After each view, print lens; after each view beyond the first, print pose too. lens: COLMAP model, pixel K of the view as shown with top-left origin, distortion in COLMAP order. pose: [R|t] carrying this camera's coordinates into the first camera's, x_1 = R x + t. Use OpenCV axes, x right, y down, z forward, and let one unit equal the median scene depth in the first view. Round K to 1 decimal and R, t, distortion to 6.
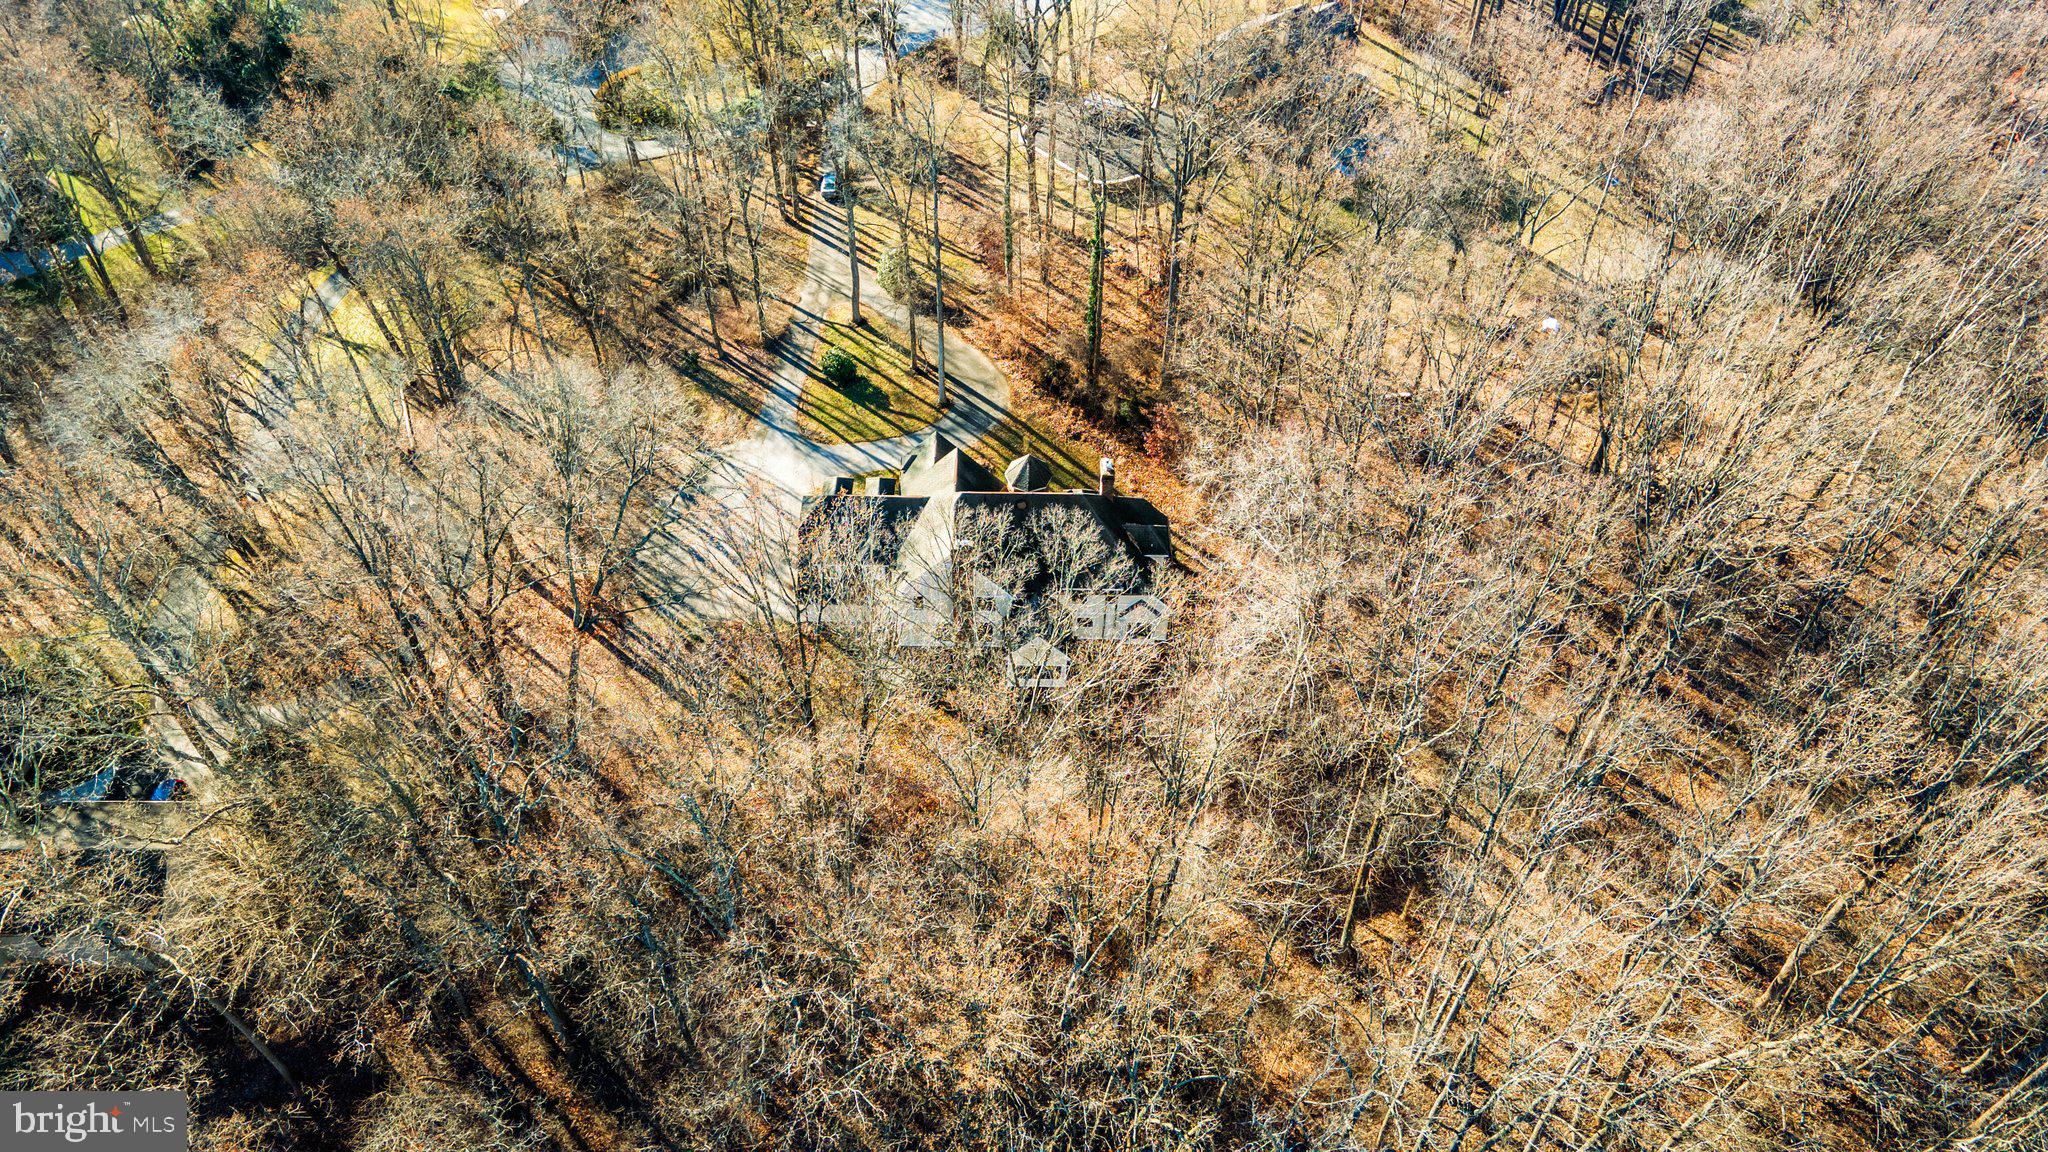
lens RADIAL K [[1513.8, 0, 1028.7], [0, 1513.8, 566.3], [0, 0, 1]] dist [0.012454, 0.003781]
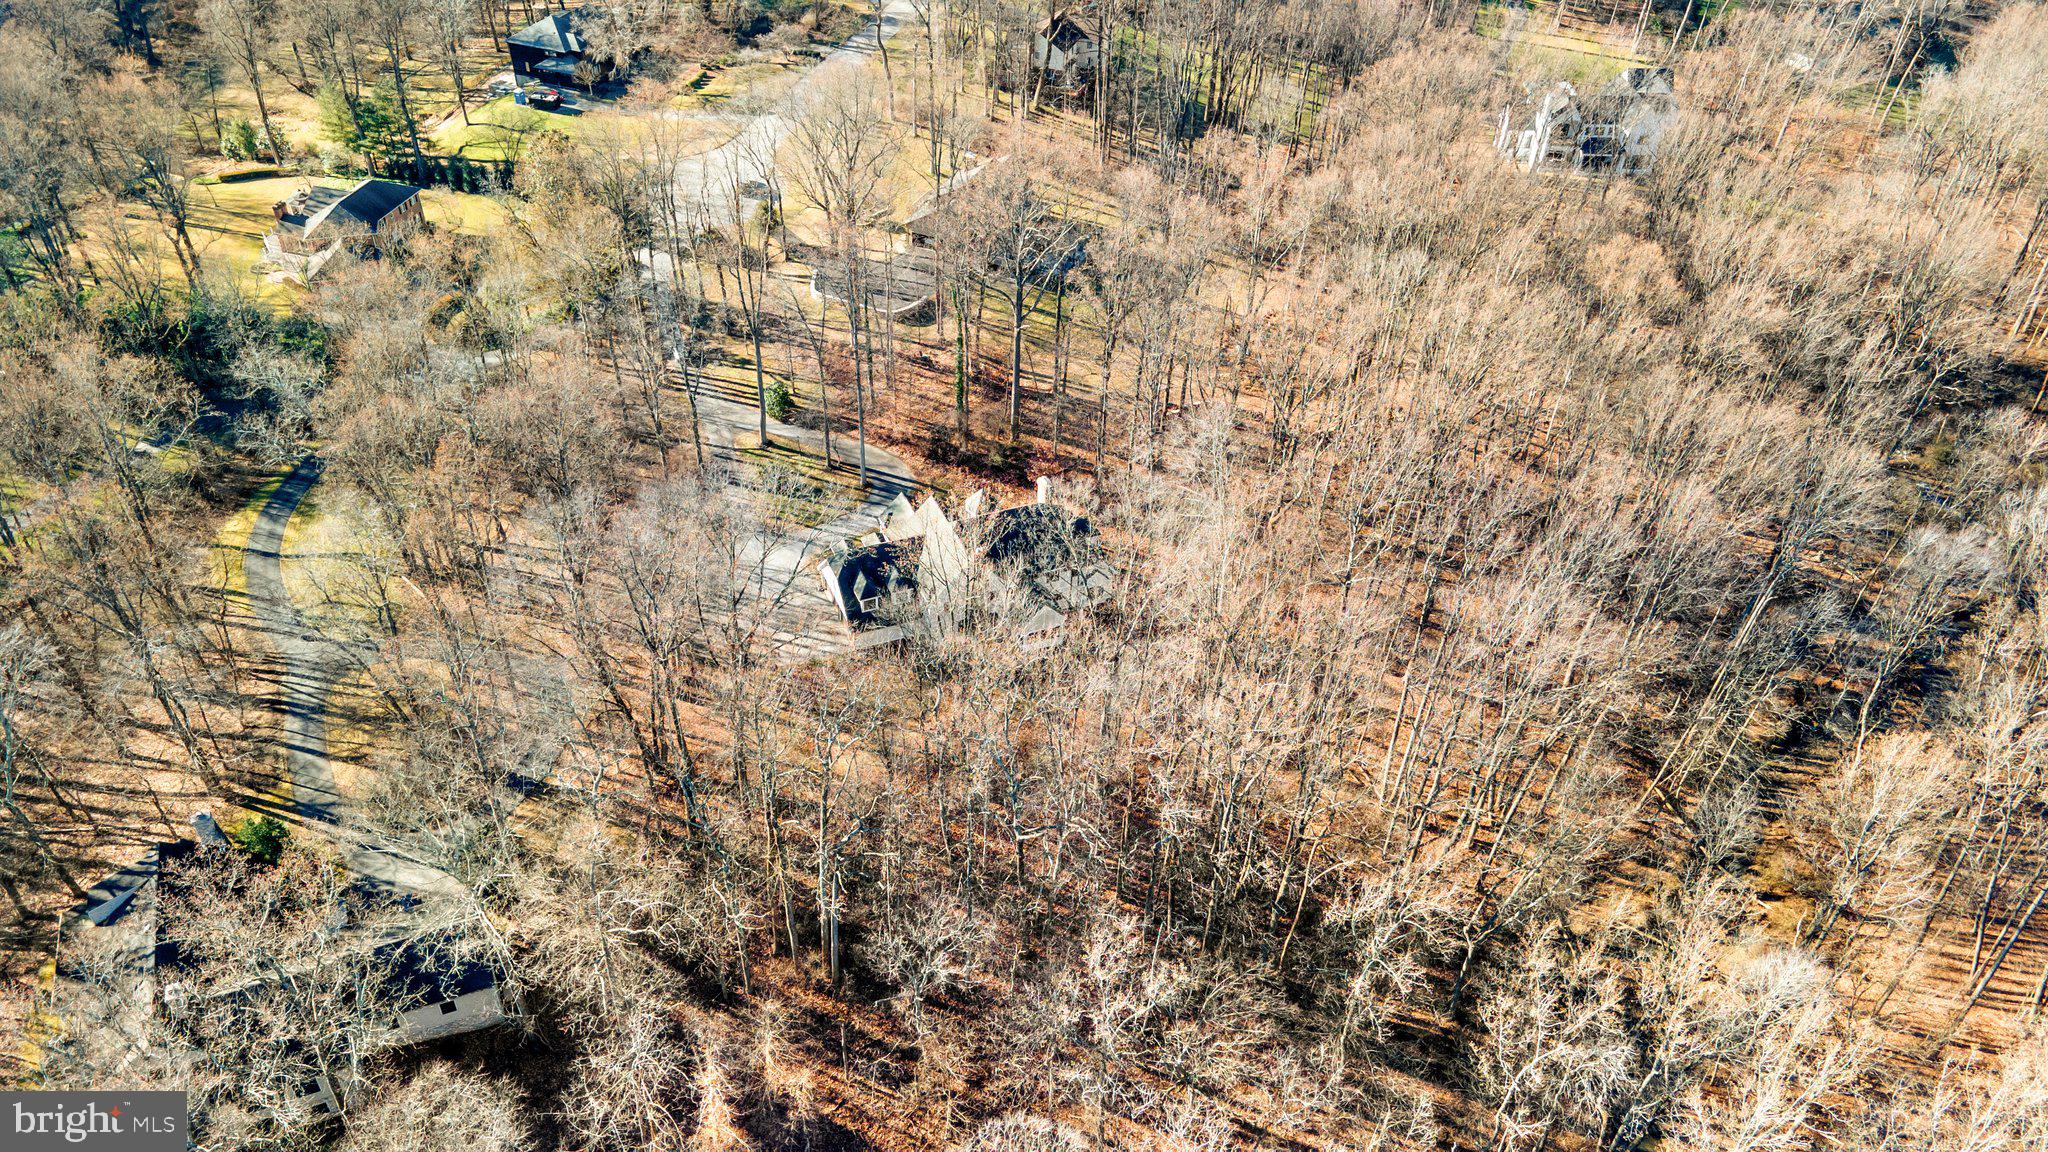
lens RADIAL K [[1513.8, 0, 1026.2], [0, 1513.8, 581.9], [0, 0, 1]] dist [0.012454, 0.003781]
pose [[0.914861, -0.232151, 0.330357, -0.361461], [0.266021, 0.962059, -0.060630, 0.082749], [-0.303748, 0.143350, 0.941907, -0.233168]]
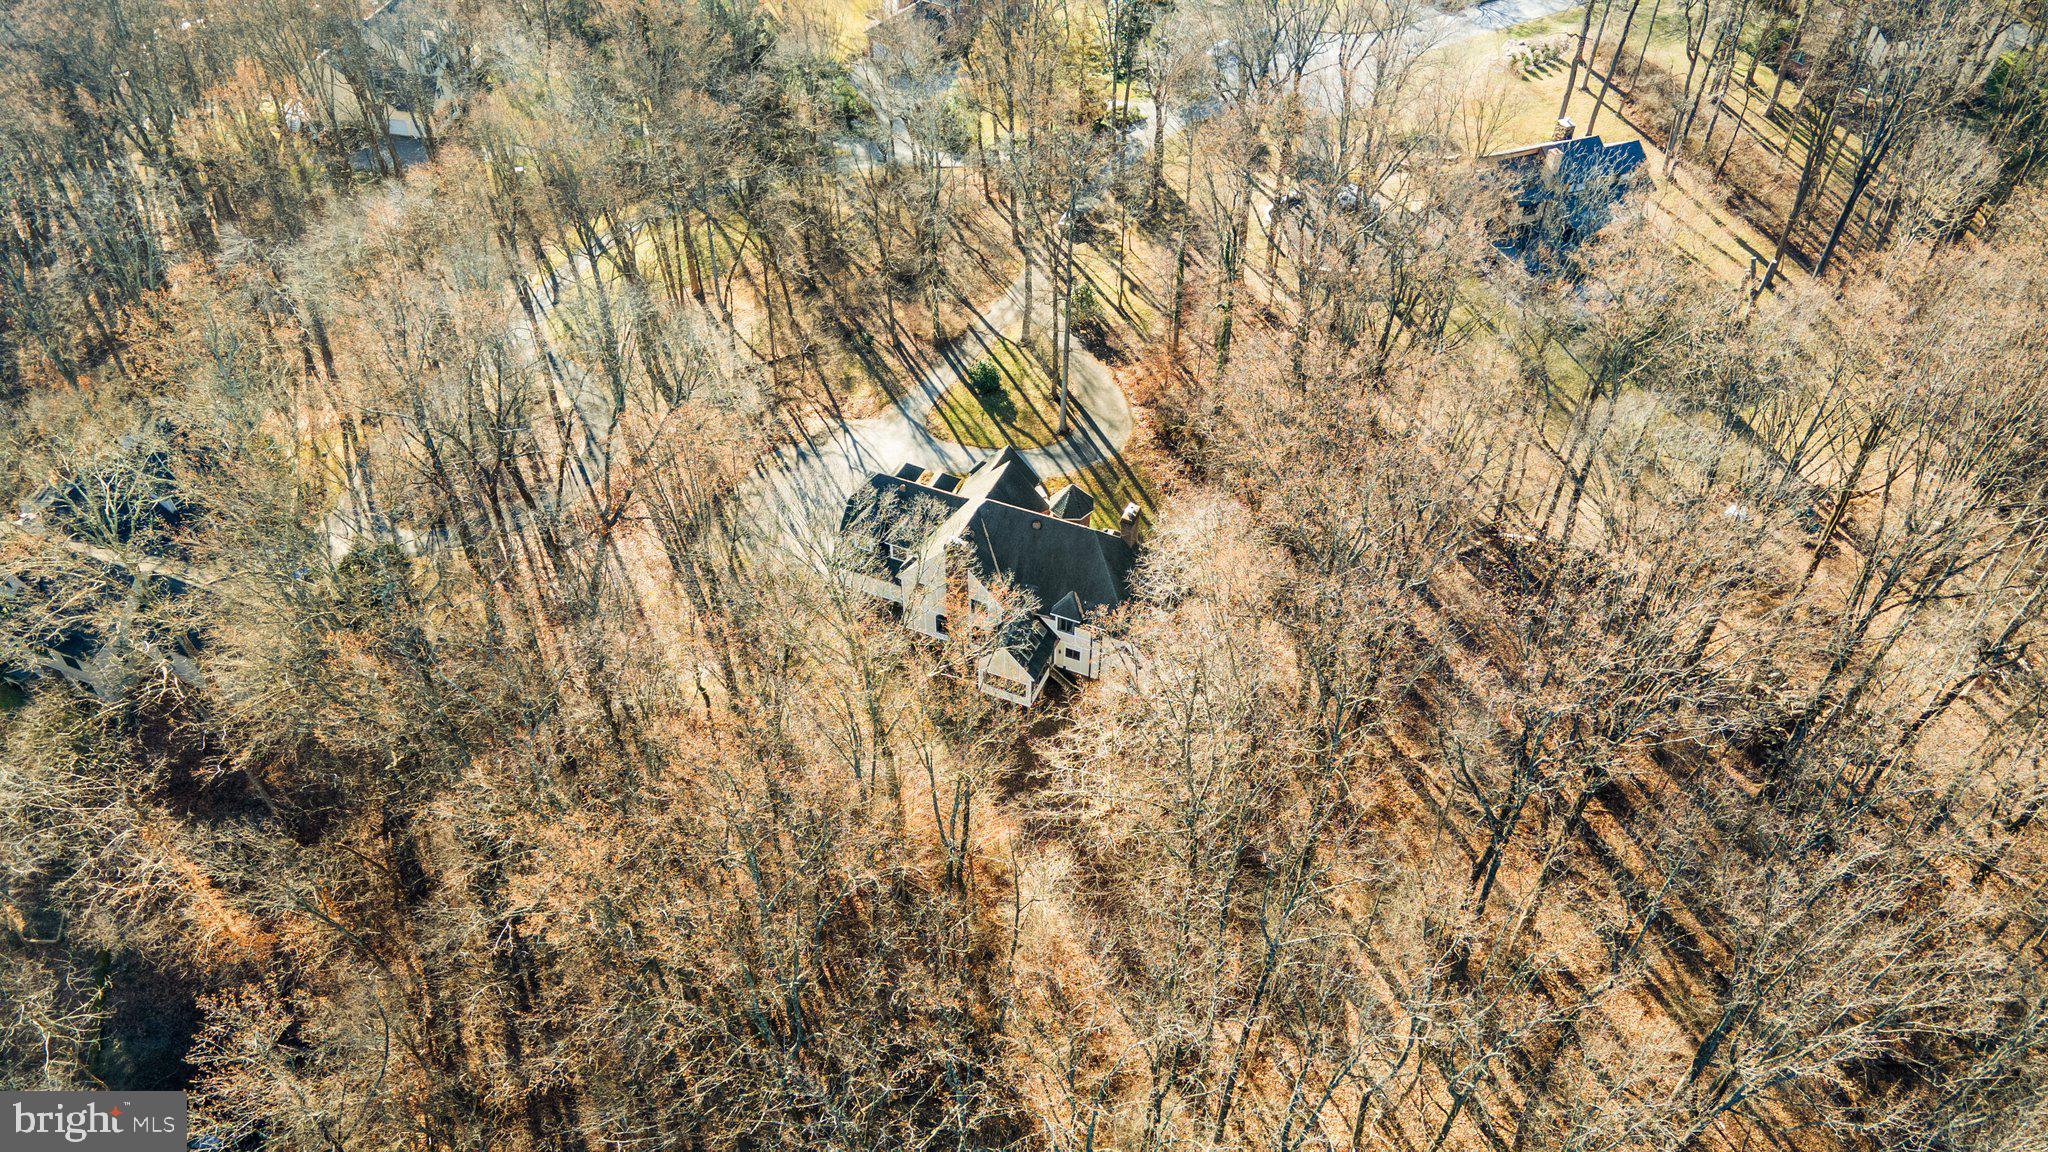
lens RADIAL K [[1513.8, 0, 1030.1], [0, 1513.8, 580.0], [0, 0, 1]] dist [0.012454, 0.003781]
pose [[0.921912, 0.258945, -0.288141, 0.239137], [-0.271834, 0.962332, -0.004912, 0.001642], [0.276015, 0.082855, 0.957575, 0.009443]]
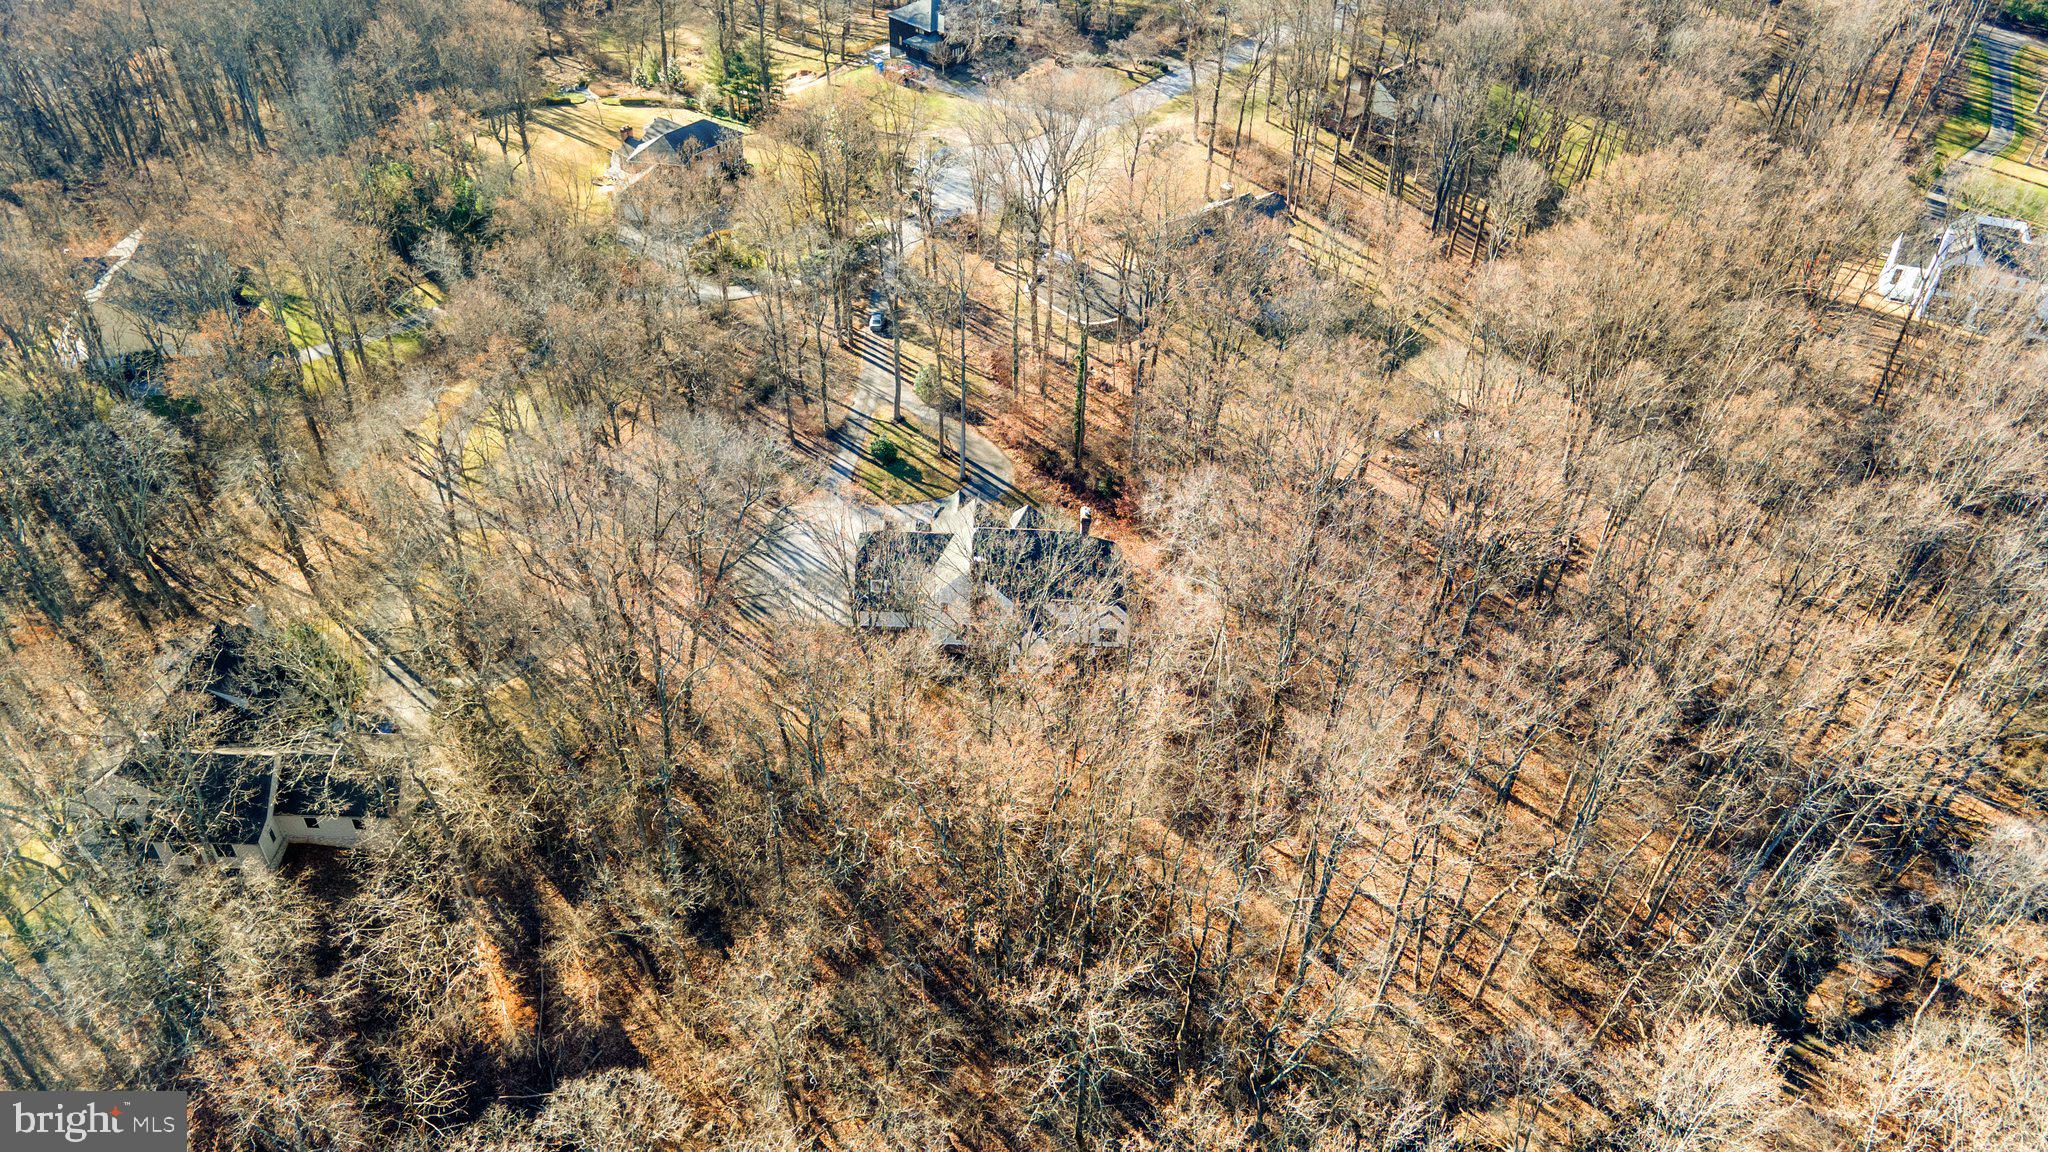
lens RADIAL K [[1513.8, 0, 1018.1], [0, 1513.8, 577.0], [0, 0, 1]] dist [0.012454, 0.003781]
pose [[0.999746, 0.022187, -0.004076, -0.001480], [-0.022506, 0.993374, -0.112706, 0.119307], [0.001548, 0.112769, 0.993620, -0.283316]]
